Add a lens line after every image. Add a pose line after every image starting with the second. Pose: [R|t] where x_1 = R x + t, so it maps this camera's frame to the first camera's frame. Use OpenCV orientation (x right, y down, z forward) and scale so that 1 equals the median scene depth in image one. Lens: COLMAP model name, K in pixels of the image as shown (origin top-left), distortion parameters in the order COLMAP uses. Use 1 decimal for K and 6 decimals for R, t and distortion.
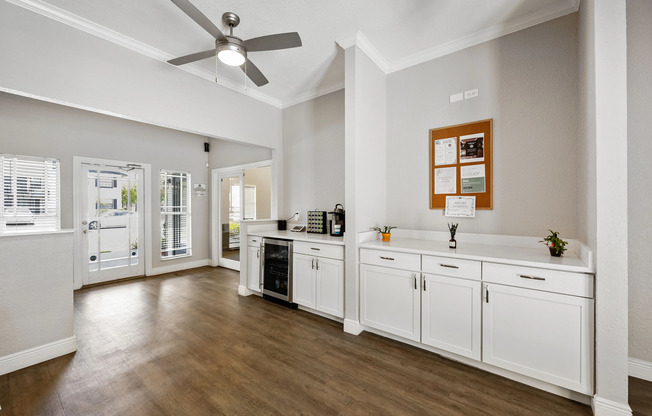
lens RADIAL K [[265.0, 0, 326.0], [0, 265.0, 208.0], [0, 0, 1]] dist [-0.000489, -0.000038]
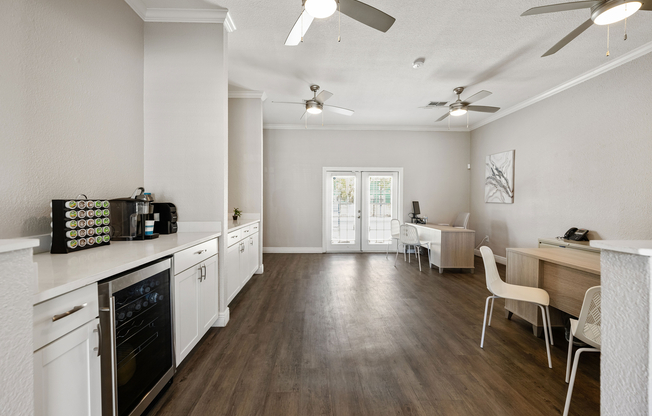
lens RADIAL K [[261.8, 0, 324.6], [0, 261.8, 197.2], [0, 0, 1]] dist [-0.000539, -0.000058]
pose [[-0.643763, 0.007595, 0.765188, -0.897379], [0.004403, 0.999971, -0.006221, 0.018089], [-0.765213, -0.000636, -0.643777, 1.373773]]
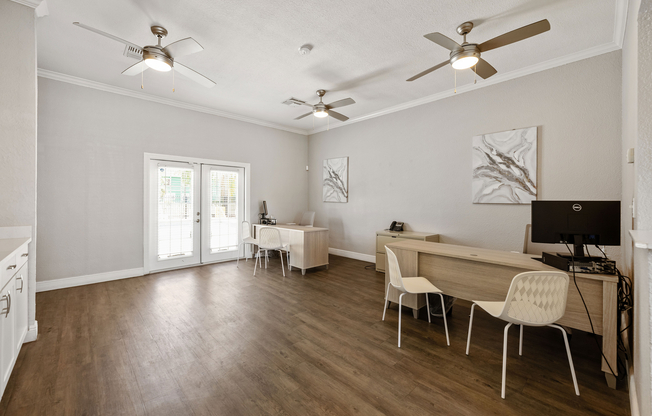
lens RADIAL K [[261.8, 0, 324.6], [0, 261.8, 197.2], [0, 0, 1]] dist [-0.000539, -0.000058]
pose [[-0.987946, -0.002860, 0.154769, -0.466719], [-0.002475, 0.999993, 0.002682, 0.006357], [-0.154776, 0.002266, -0.987947, 1.328380]]
